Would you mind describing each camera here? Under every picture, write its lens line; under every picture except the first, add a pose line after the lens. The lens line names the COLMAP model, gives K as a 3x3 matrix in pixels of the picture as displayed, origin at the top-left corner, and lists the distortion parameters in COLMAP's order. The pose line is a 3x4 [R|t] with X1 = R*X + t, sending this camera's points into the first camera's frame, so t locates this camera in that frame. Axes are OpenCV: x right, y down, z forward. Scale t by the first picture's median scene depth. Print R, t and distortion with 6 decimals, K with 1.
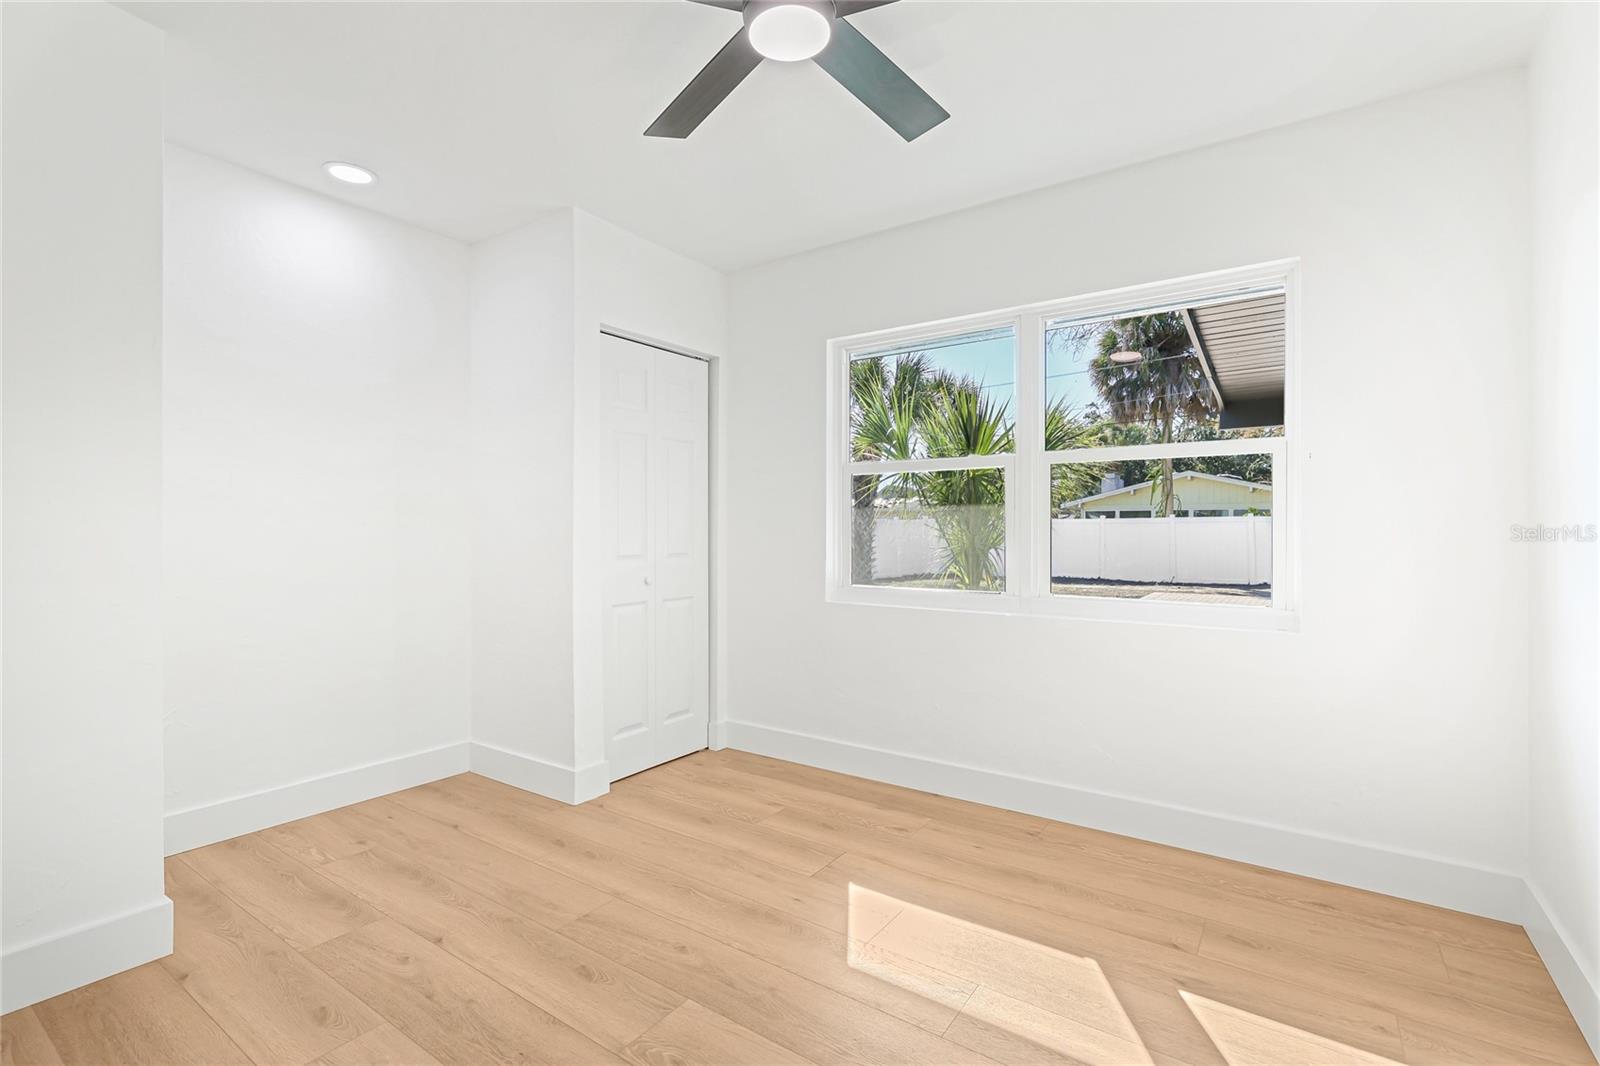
lens RADIAL K [[738.9, 0, 789.9], [0, 738.9, 536.1], [0, 0, 1]] dist [0.009568, -0.000861]
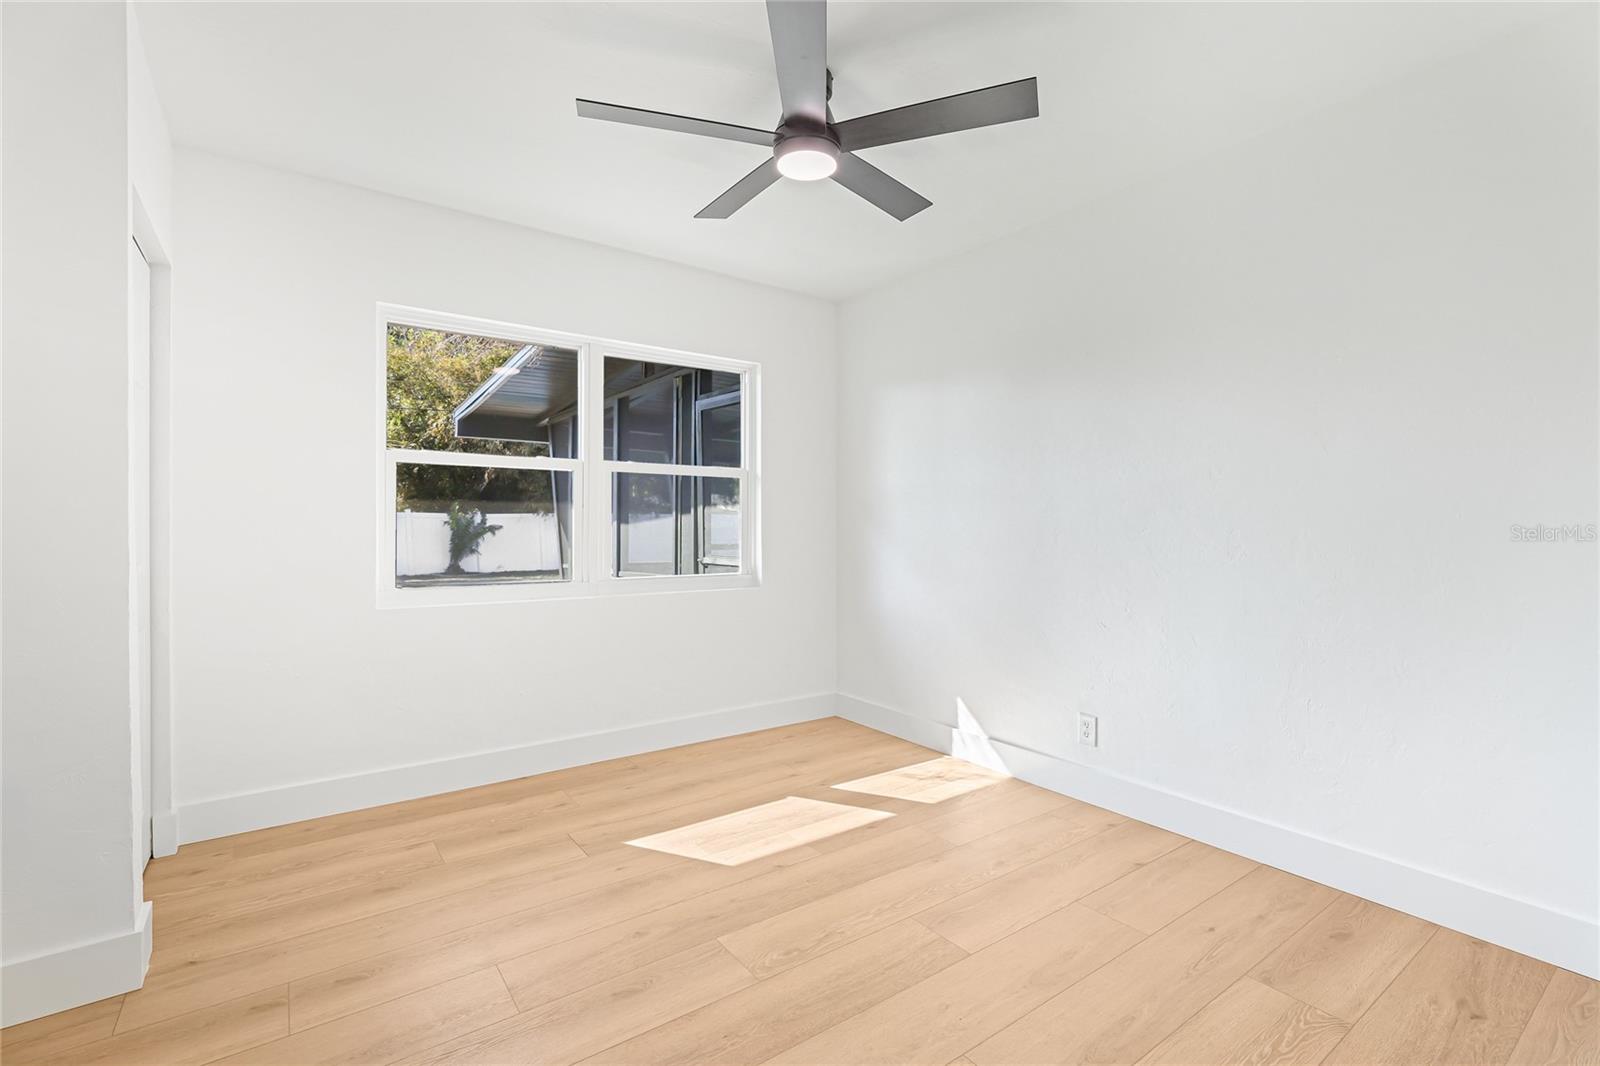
lens RADIAL K [[738.9, 0, 789.2], [0, 738.9, 530.2], [0, 0, 1]] dist [0.009568, -0.000861]
pose [[0.308907, -0.002929, 0.951088, -0.846999], [0.001102, 0.999996, 0.002721, -0.008378], [-0.951092, 0.000208, 0.308909, 0.382094]]
